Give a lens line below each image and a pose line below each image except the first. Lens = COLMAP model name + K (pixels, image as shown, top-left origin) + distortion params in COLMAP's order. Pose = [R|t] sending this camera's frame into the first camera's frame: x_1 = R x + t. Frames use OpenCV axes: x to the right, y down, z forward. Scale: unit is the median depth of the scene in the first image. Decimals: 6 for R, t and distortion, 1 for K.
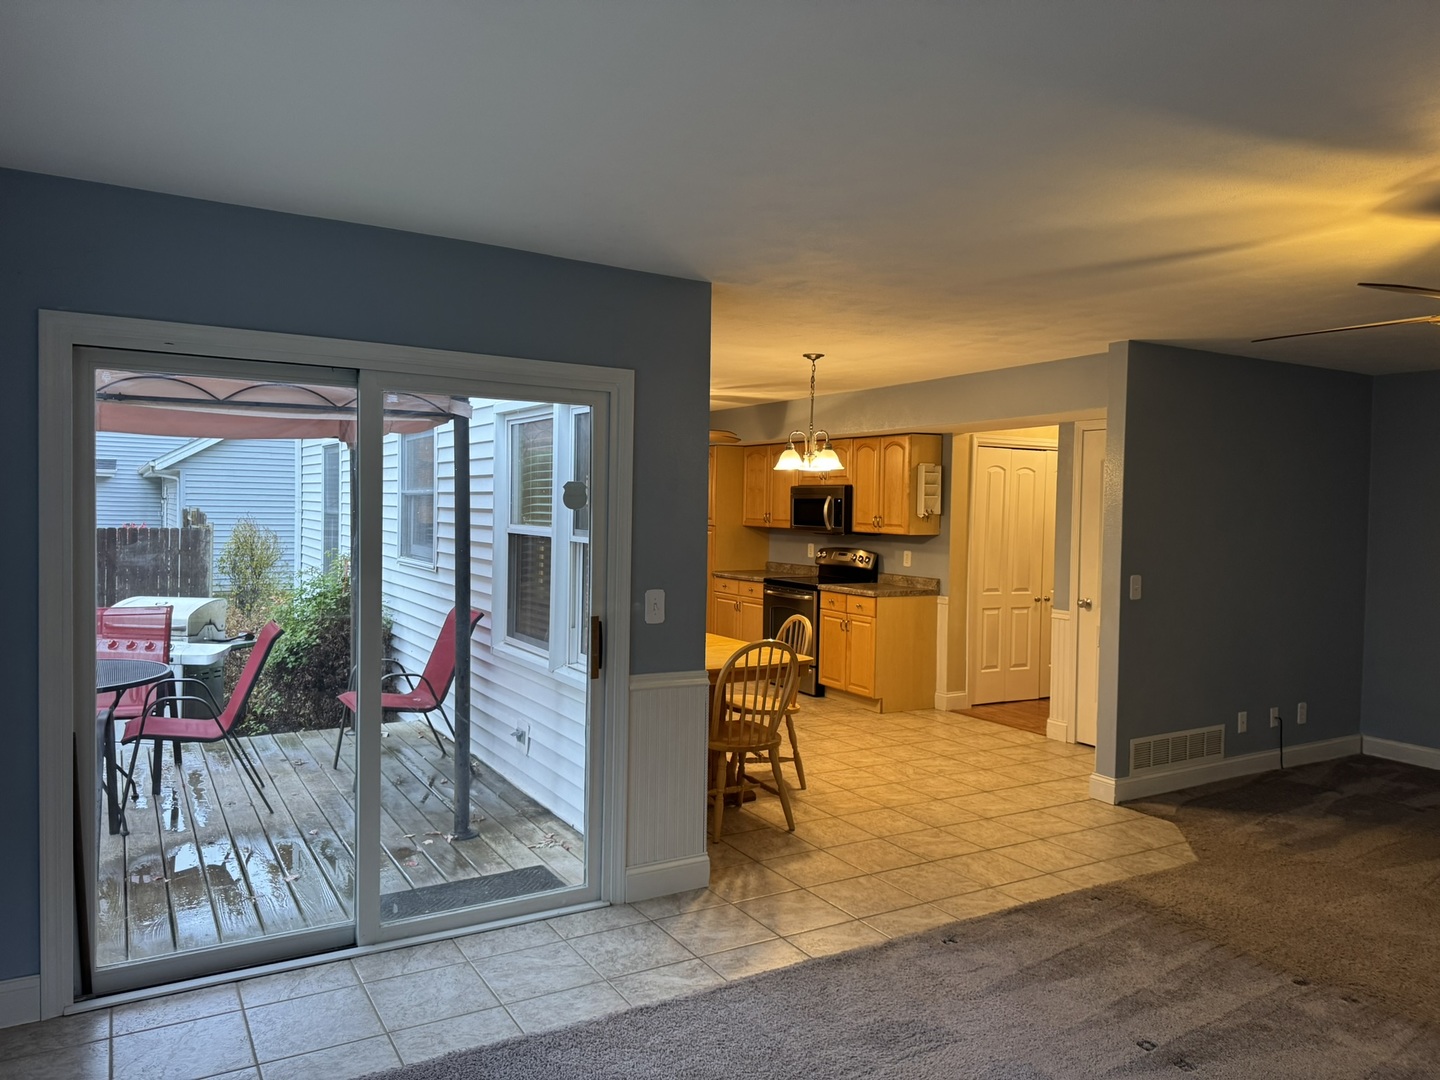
lens RADIAL K [[1011.1, 0, 706.5], [0, 1011.1, 536.6], [0, 0, 1]] dist [0.026631, -0.043862]
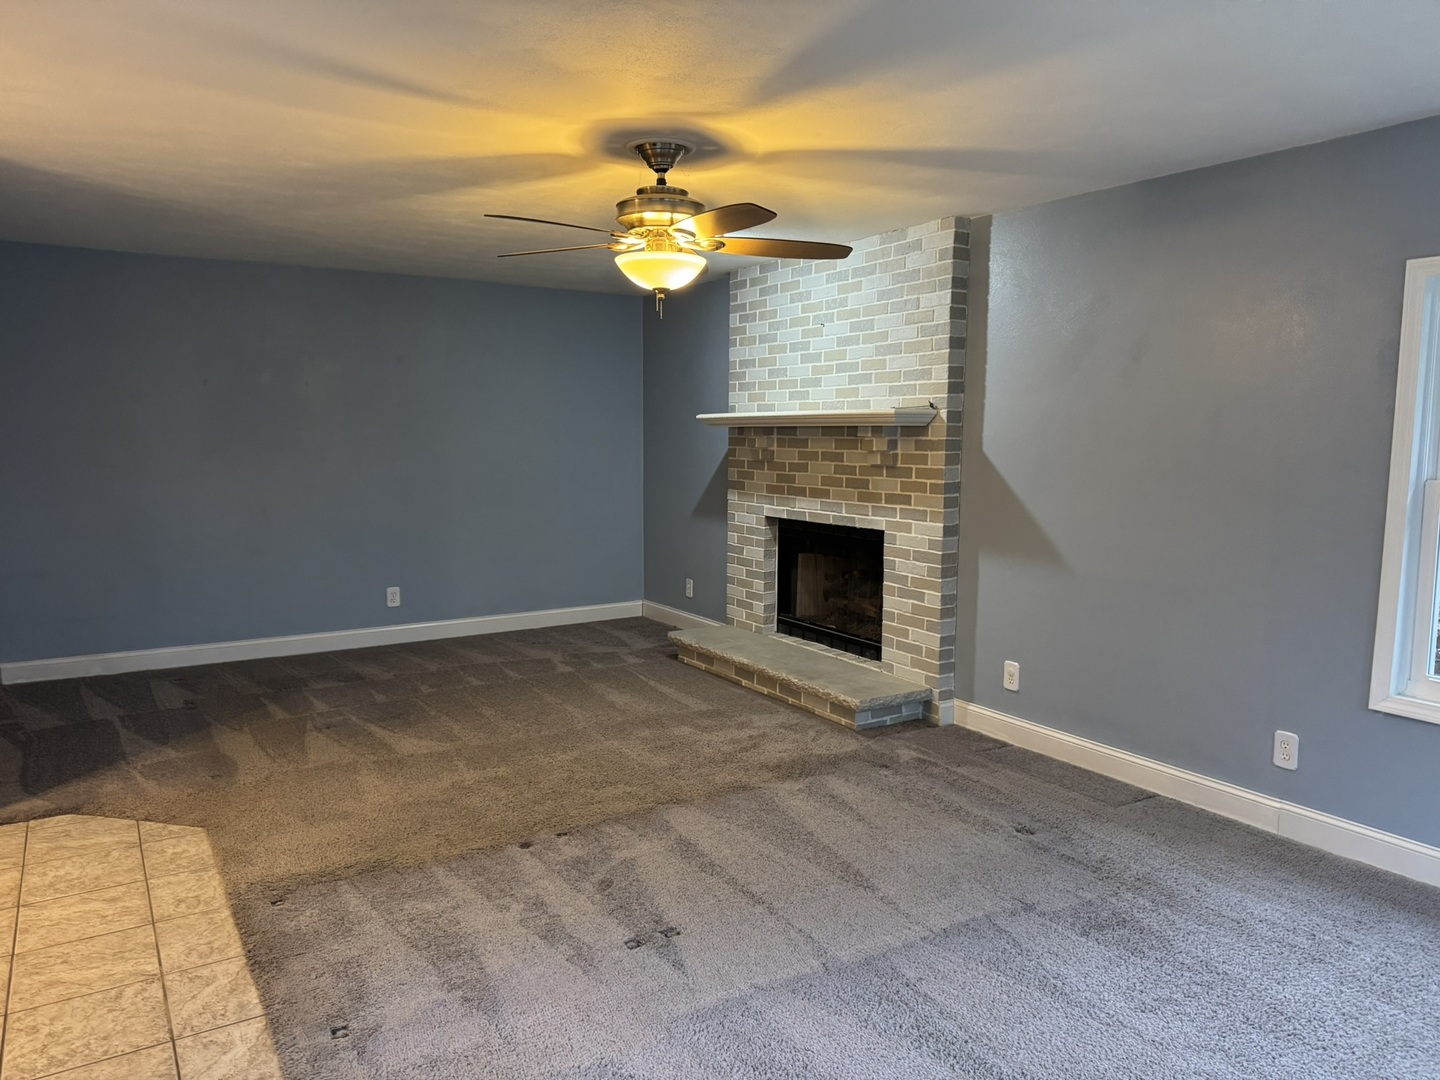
lens RADIAL K [[1011.1, 0, 714.3], [0, 1011.1, 538.5], [0, 0, 1]] dist [0.026631, -0.043862]
pose [[-0.029687, -0.130942, 0.990945, -0.316471], [0.024868, 0.990979, 0.131691, -0.014710], [-0.999250, 0.028552, -0.026163, 0.583179]]
